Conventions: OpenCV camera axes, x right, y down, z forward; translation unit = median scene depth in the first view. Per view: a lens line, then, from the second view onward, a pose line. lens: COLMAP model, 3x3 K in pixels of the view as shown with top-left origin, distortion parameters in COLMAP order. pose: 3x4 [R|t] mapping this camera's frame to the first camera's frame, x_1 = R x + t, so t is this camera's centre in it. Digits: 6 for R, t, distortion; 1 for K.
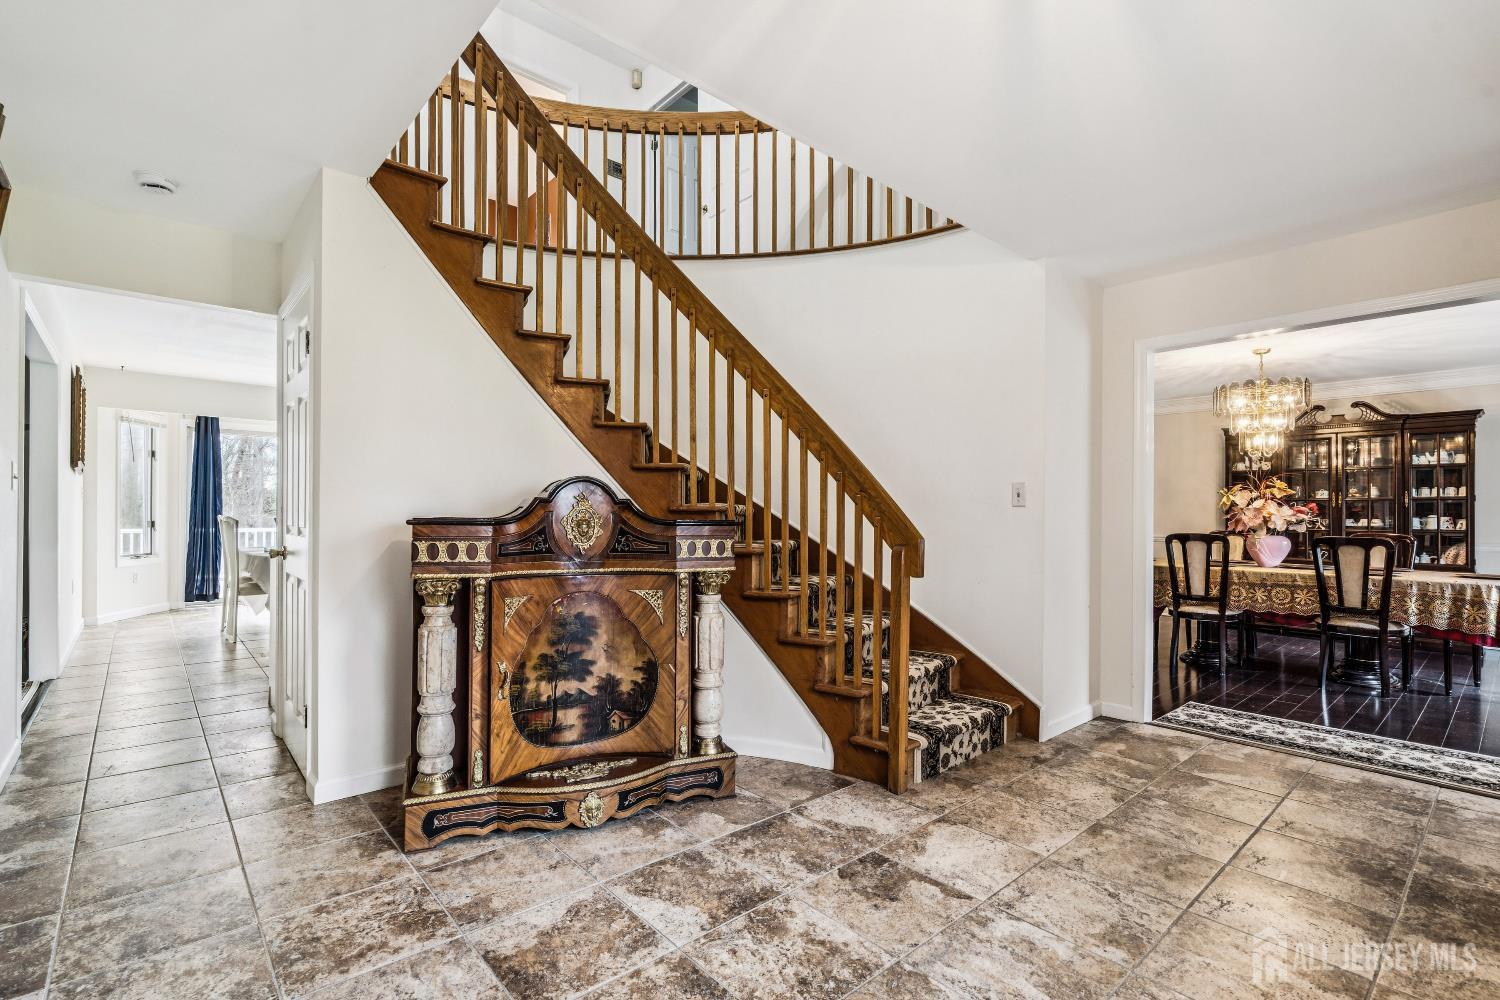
lens RADIAL K [[693.7, 0, 749.9], [0, 693.7, 508.4], [0, 0, 1]] dist [0.005576, 0.000235]
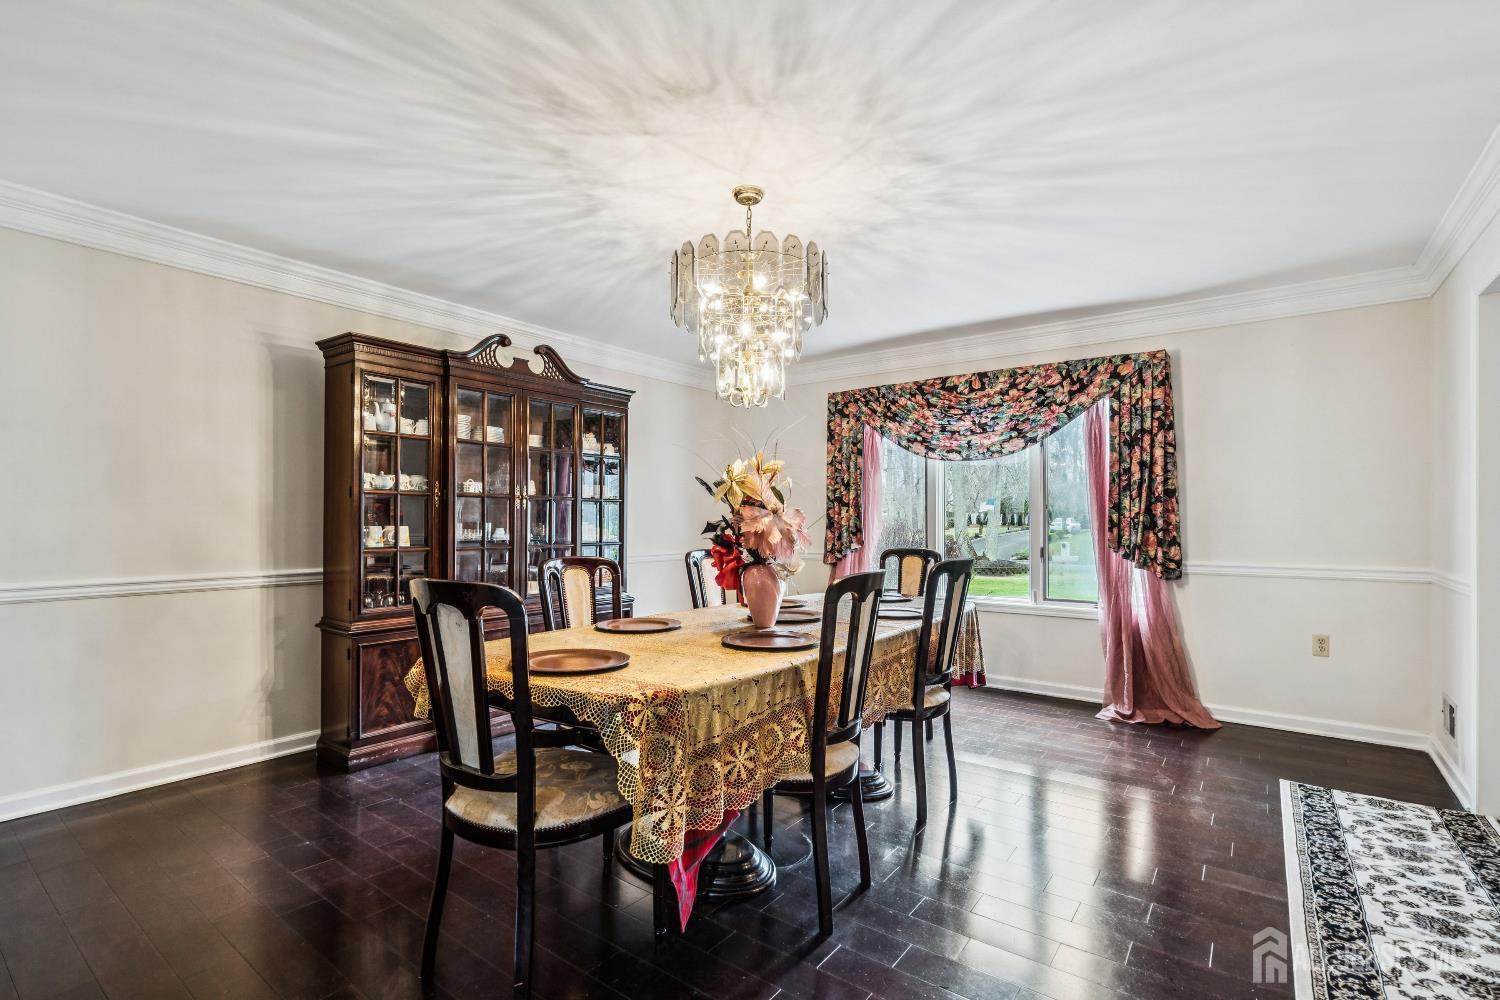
lens RADIAL K [[693.7, 0, 750.4], [0, 693.7, 506.8], [0, 0, 1]] dist [0.005576, 0.000235]
pose [[-0.209099, 0.015525, 0.977771, 0.400348], [-0.008014, 0.999813, -0.017589, 0.009622], [-0.977862, -0.011513, -0.208935, 1.796478]]
